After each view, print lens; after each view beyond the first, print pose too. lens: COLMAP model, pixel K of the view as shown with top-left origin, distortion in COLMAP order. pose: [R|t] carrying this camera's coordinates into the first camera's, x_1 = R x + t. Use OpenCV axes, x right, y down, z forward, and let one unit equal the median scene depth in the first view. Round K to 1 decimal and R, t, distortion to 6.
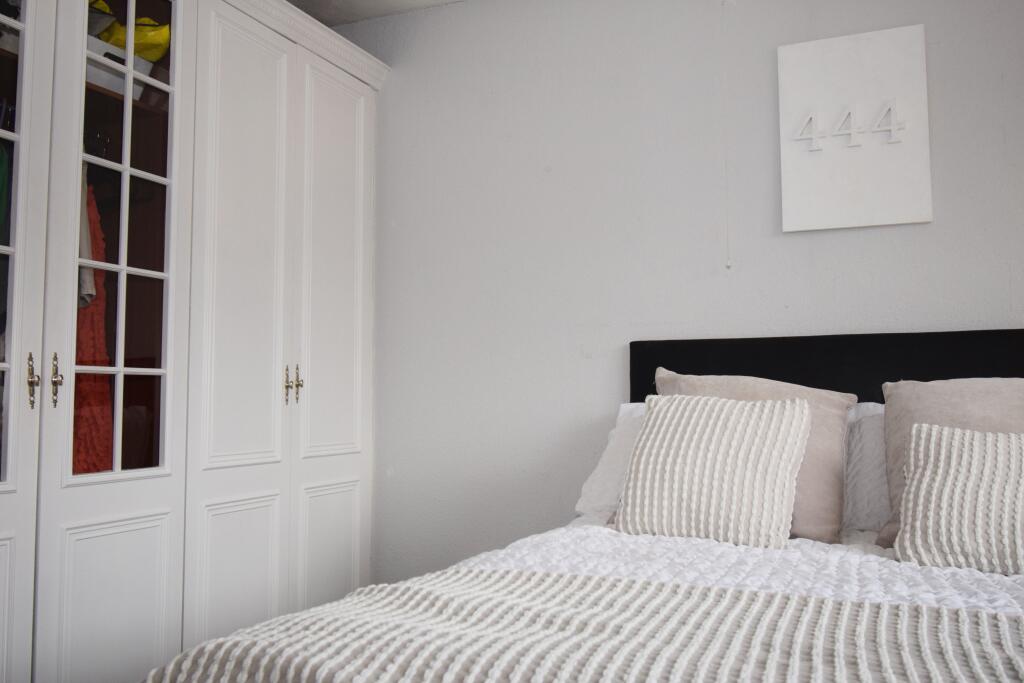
lens RADIAL K [[834.4, 0, 512.0], [0, 834.4, 341.5], [0, 0, 1]] dist [0.000308, 0.007038]
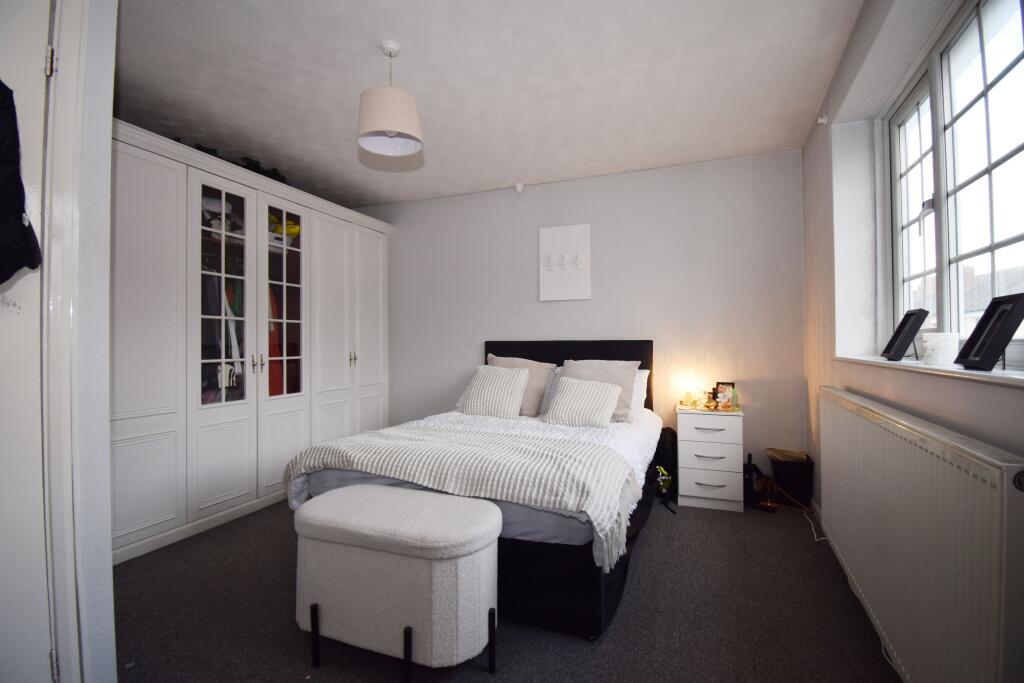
lens RADIAL K [[435.5, 0, 512.0], [0, 435.5, 341.5], [0, 0, 1]] dist [0.002026, 0.000104]
pose [[0.998582, -0.003209, 0.053139, 0.193733], [-0.000279, 0.997853, 0.065496, -0.110413], [-0.053235, -0.065418, 0.996437, -0.448756]]
